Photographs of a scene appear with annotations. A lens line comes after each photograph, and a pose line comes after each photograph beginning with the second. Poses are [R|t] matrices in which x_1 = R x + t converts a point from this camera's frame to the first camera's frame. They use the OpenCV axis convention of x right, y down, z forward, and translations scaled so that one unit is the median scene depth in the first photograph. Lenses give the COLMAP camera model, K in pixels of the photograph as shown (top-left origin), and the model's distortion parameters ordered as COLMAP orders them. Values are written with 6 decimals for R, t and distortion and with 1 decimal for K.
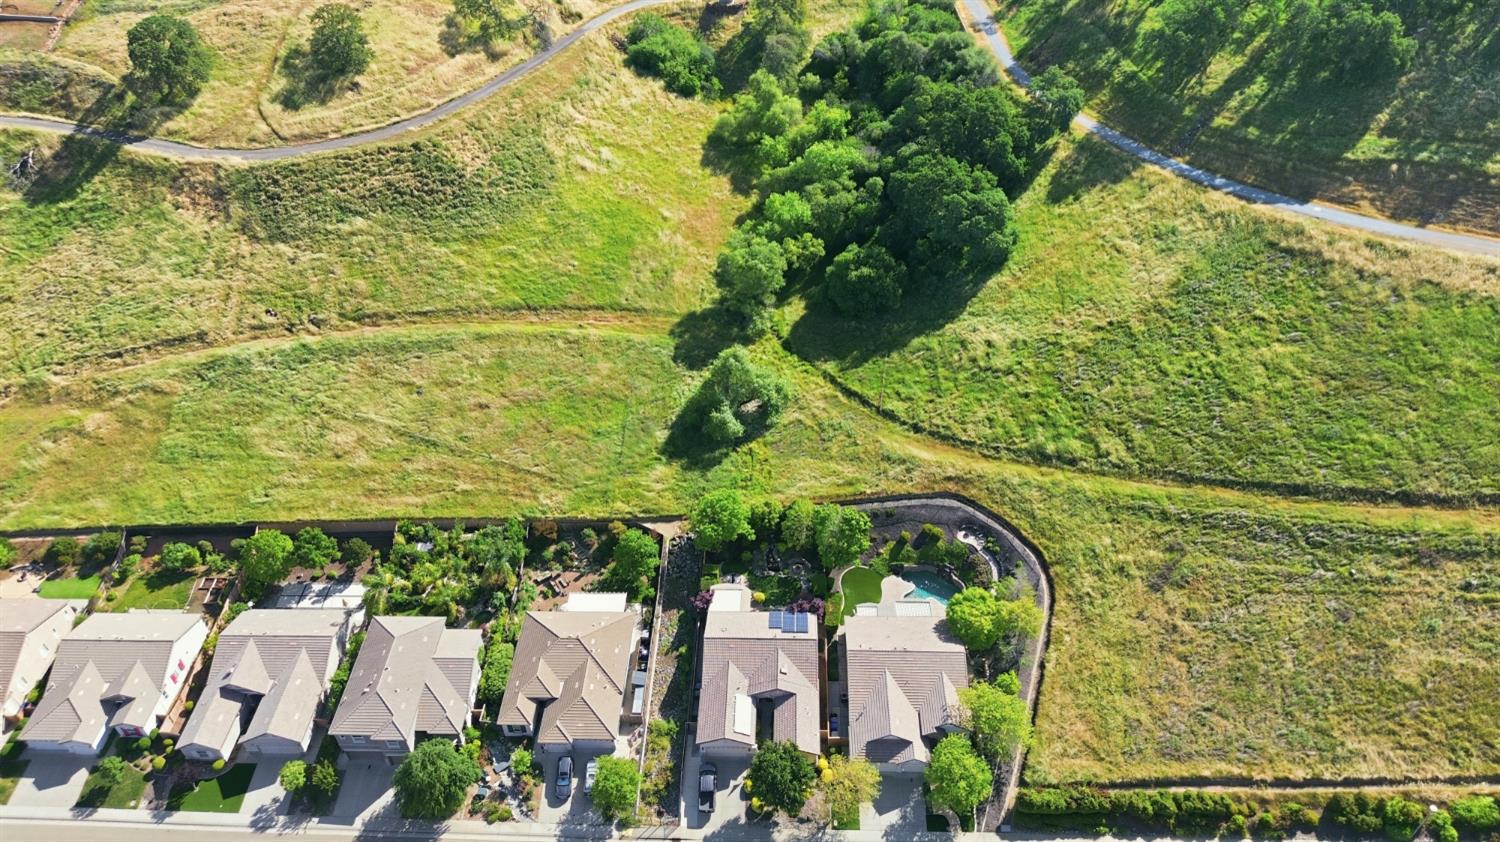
lens RADIAL K [[1050.4, 0, 746.8], [0, 1050.4, 420.9], [0, 0, 1]] dist [0.088882, -0.092685]
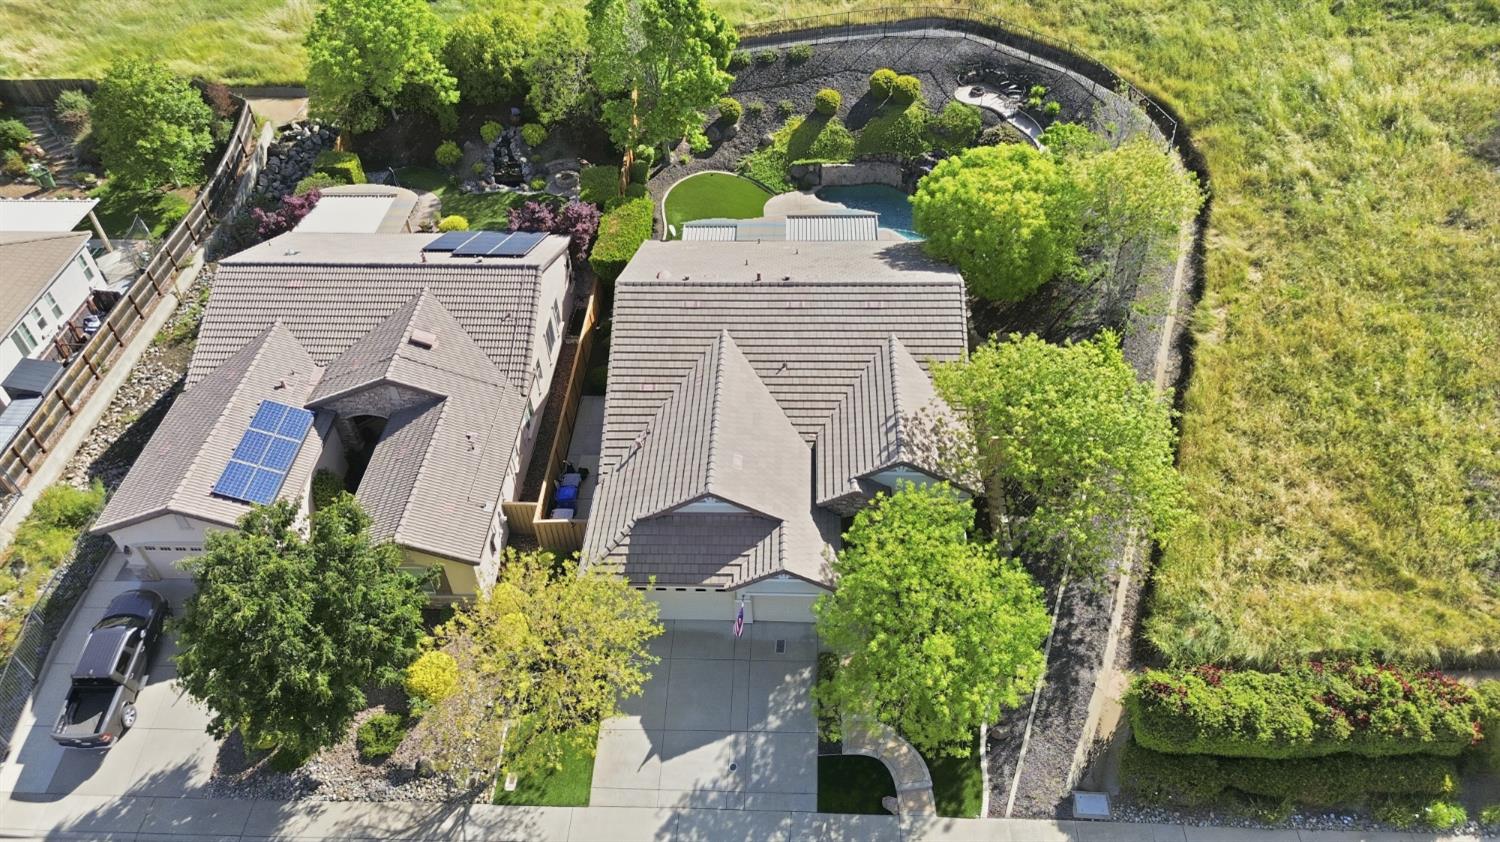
lens RADIAL K [[1047.5, 0, 750.0], [0, 1047.5, 421.0], [0, 0, 1]] dist [0.073732, -0.067311]
pose [[0.999939, 0.006665, -0.008846, 0.139995], [-0.006278, 0.999053, 0.043056, 0.244501], [0.009125, -0.042997, 0.999034, 0.656490]]
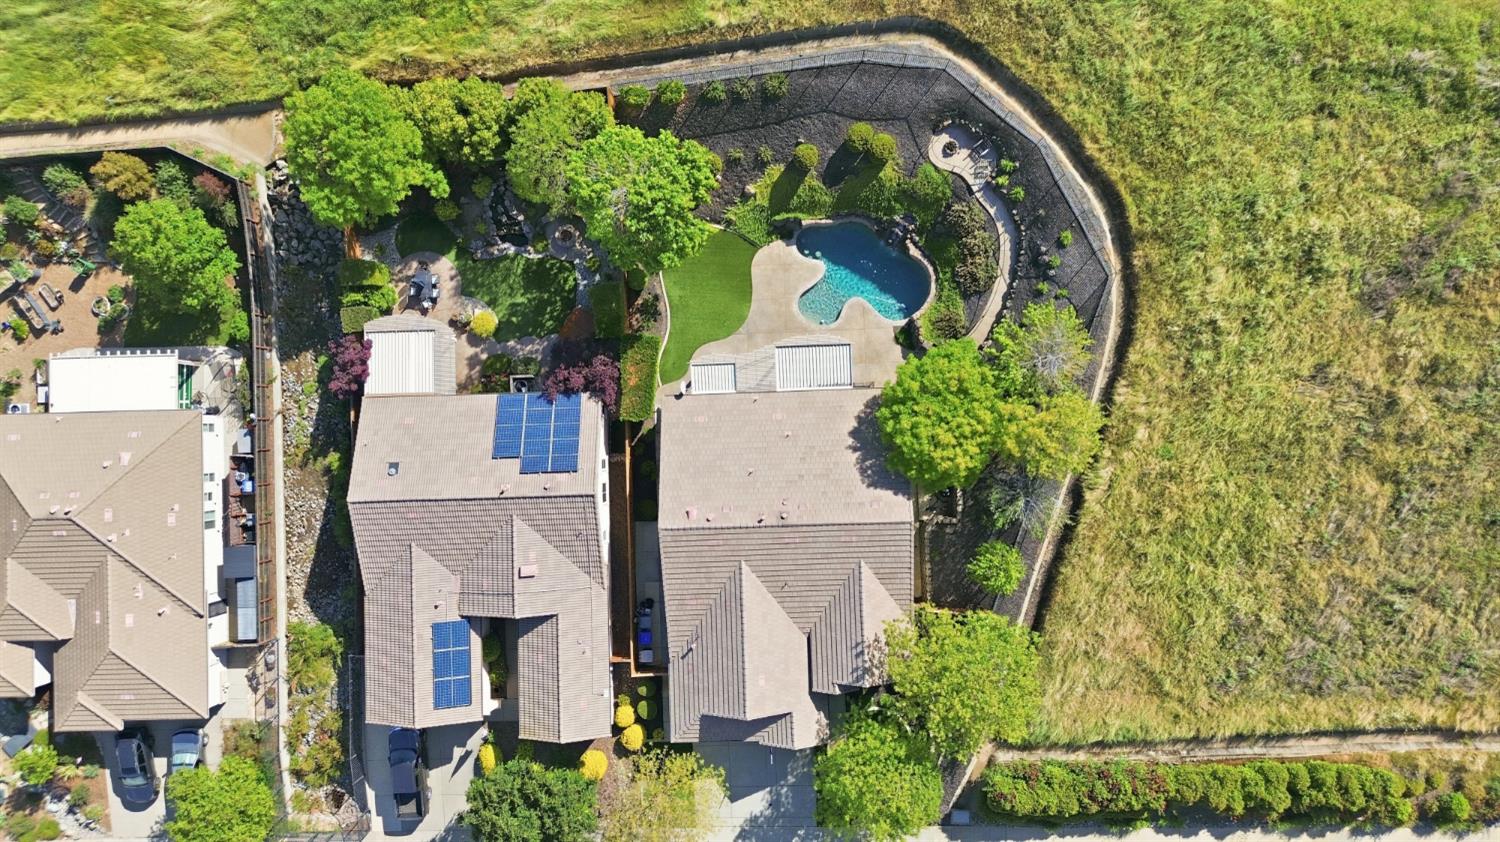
lens RADIAL K [[1050.4, 0, 746.8], [0, 1050.4, 420.9], [0, 0, 1]] dist [0.088882, -0.092685]
pose [[0.997769, -0.065788, -0.011369, 0.140216], [0.053115, 0.679034, 0.732183, -0.145815], [-0.040449, -0.731153, 0.681013, 0.714326]]
